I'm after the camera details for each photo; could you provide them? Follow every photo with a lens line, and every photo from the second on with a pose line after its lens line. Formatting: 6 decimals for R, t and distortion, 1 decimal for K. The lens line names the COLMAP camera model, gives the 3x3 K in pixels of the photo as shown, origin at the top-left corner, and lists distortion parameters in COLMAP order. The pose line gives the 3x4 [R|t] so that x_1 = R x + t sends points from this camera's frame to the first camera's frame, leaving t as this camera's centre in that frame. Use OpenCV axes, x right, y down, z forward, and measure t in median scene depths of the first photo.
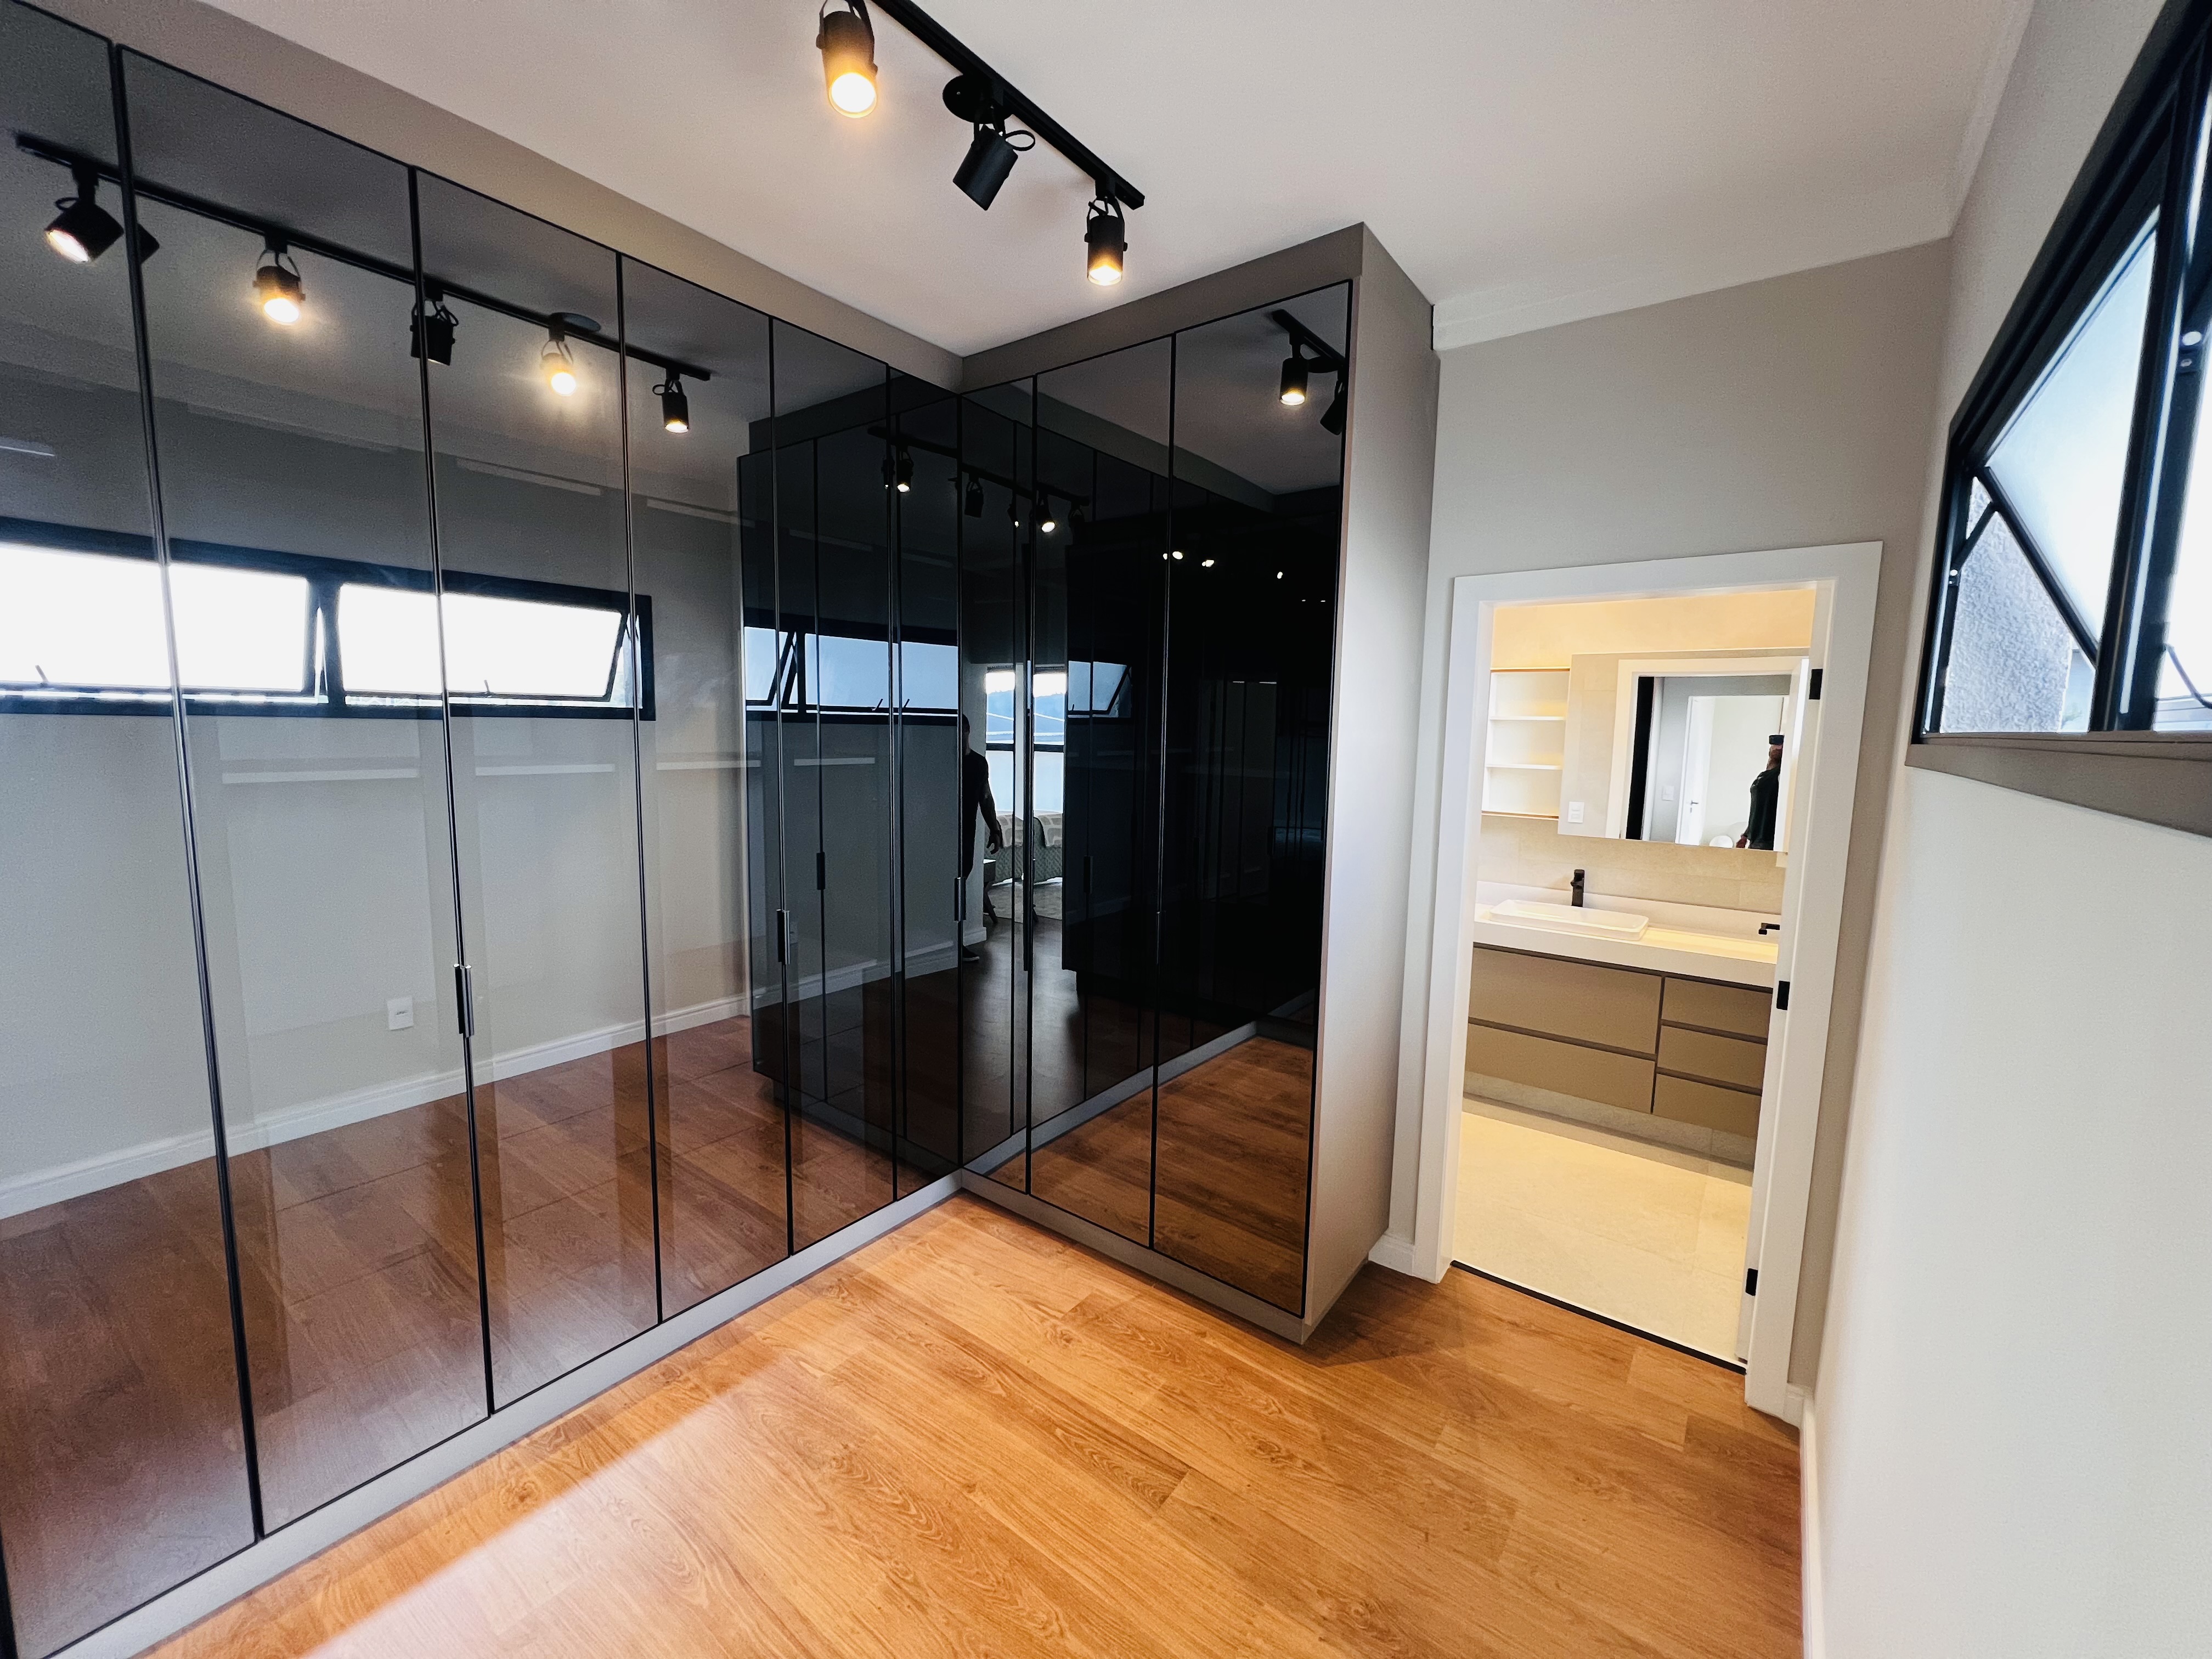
lens RADIAL K [[883.8, 0, 1098.9], [0, 883.8, 822.3], [0, 0, 1]] dist [0.001203, -0.000313]
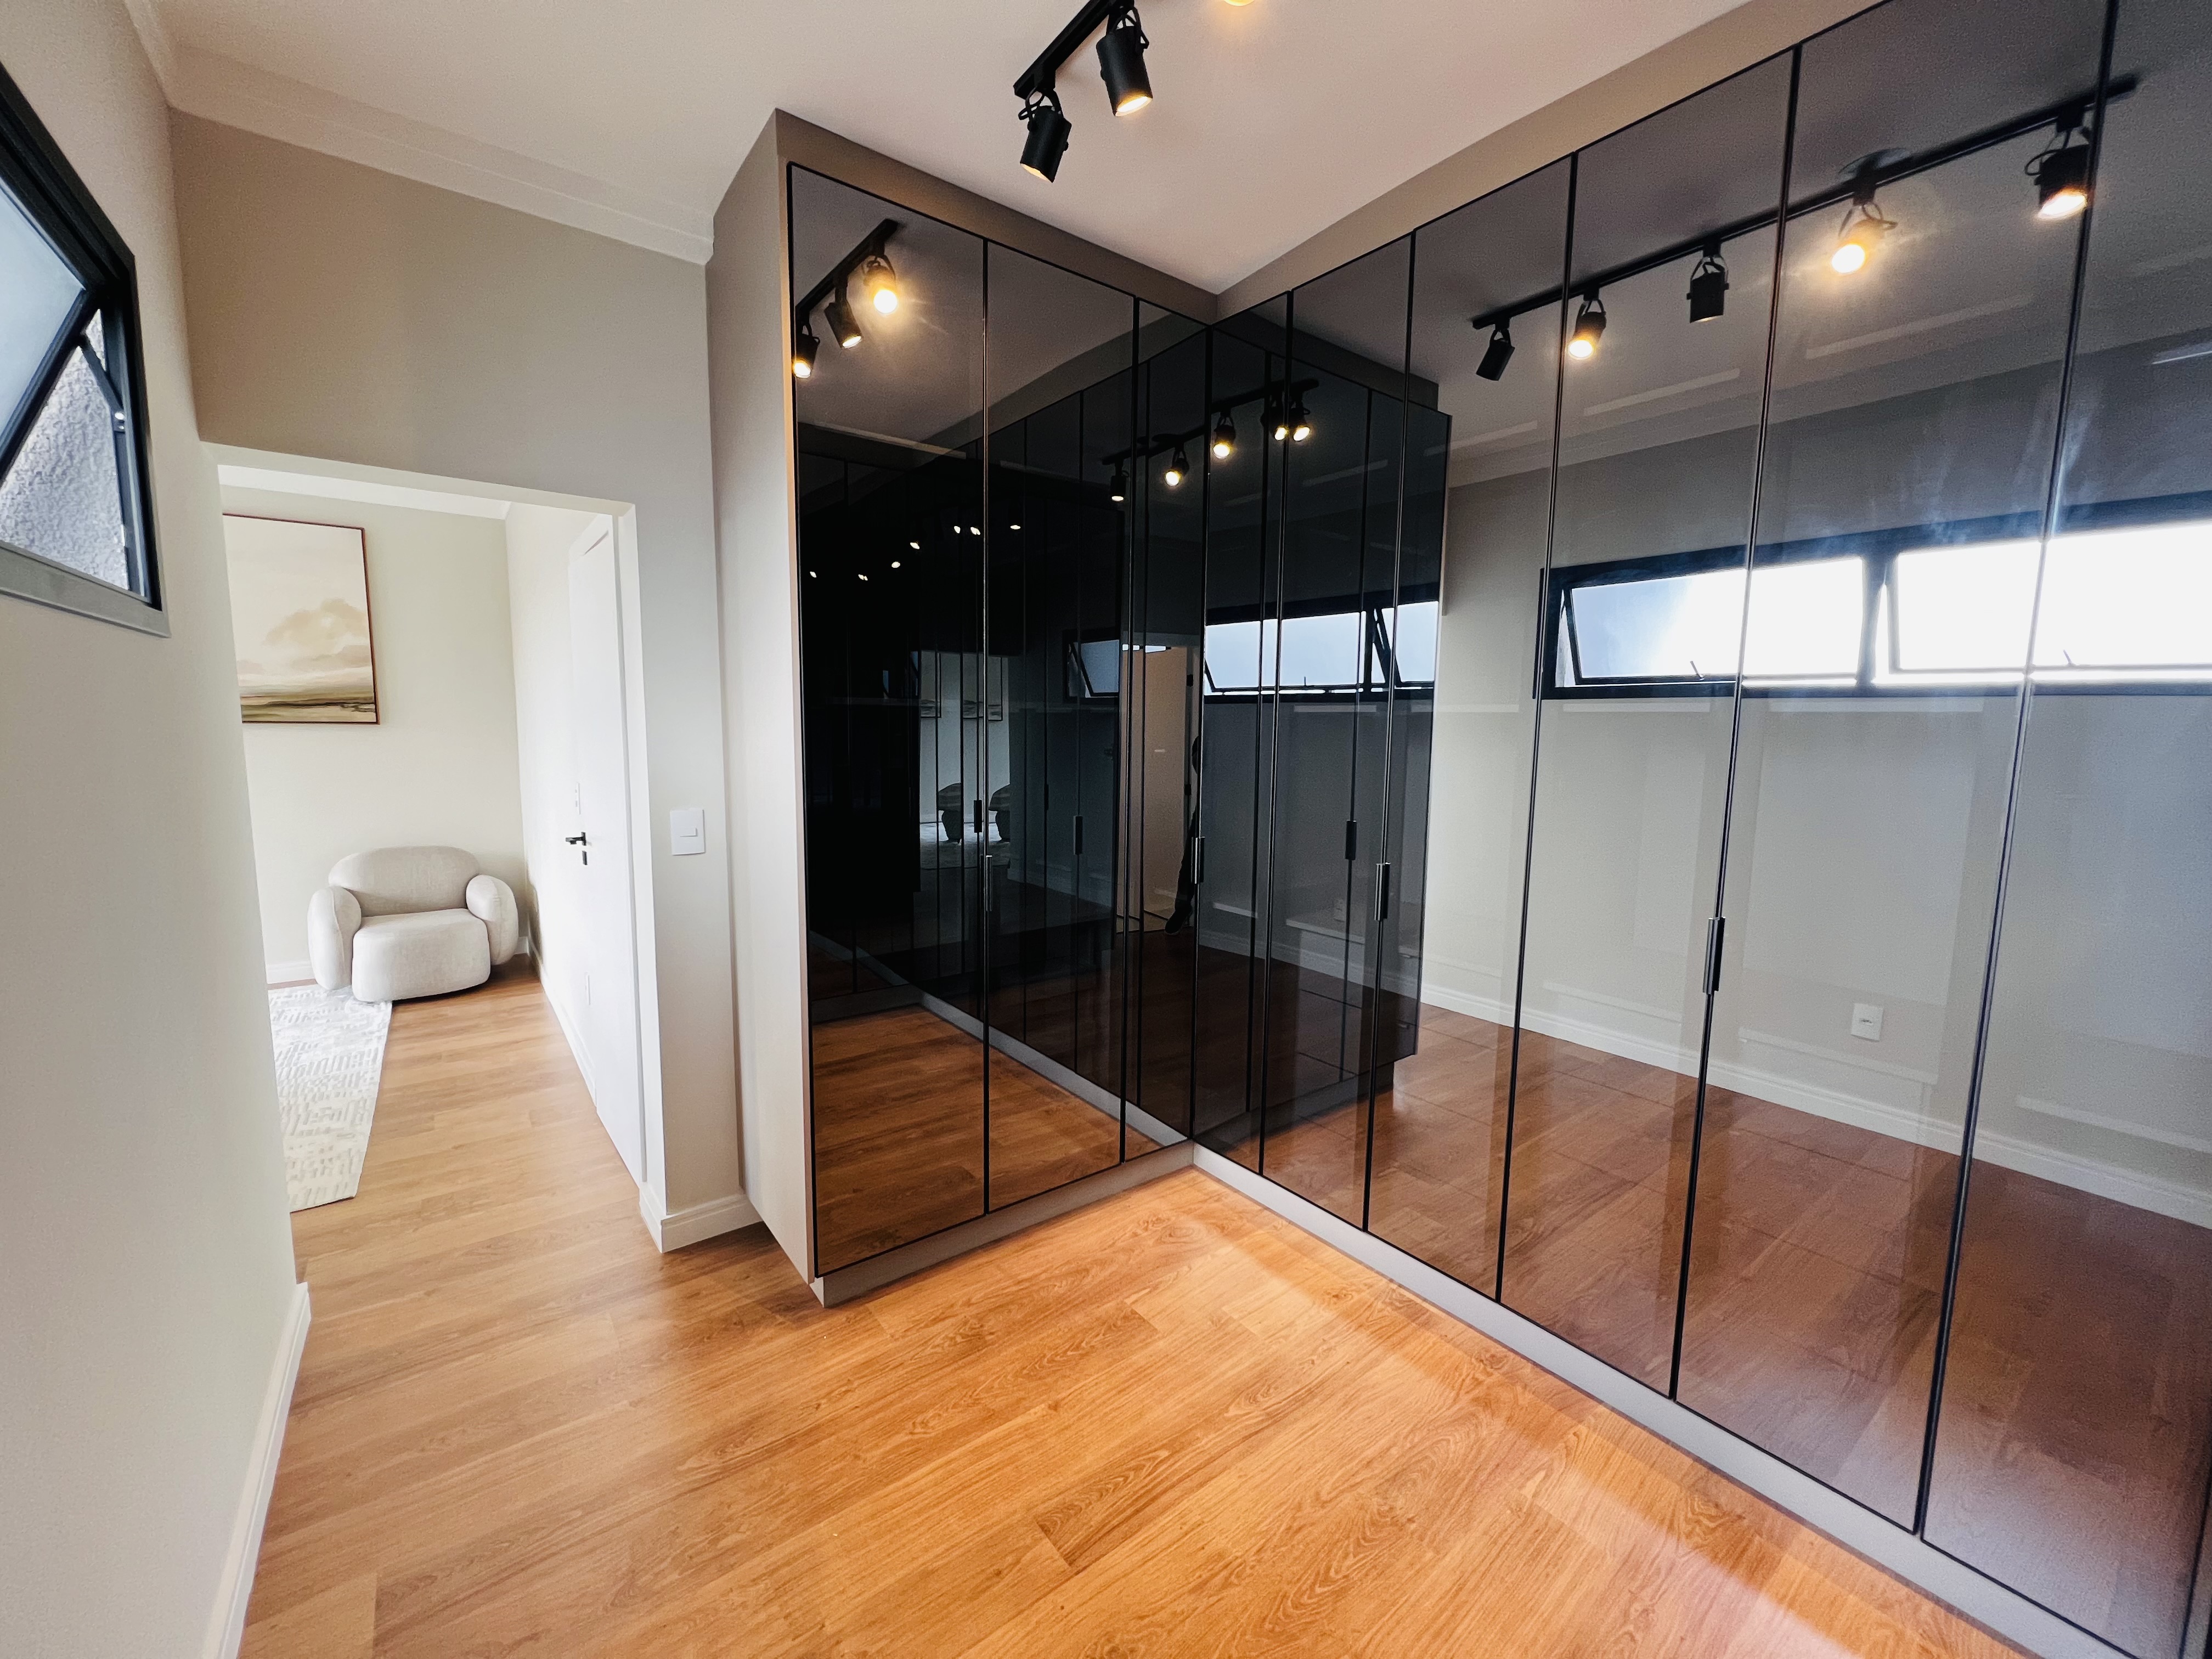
lens RADIAL K [[883.8, 0, 1098.9], [0, 883.8, 822.3], [0, 0, 1]] dist [0.001203, -0.000313]
pose [[-0.267237, 0.089481, -0.959467, 0.531804], [-0.125624, 0.983947, 0.126754, -0.005112], [0.955407, 0.154406, -0.251706, 0.834554]]
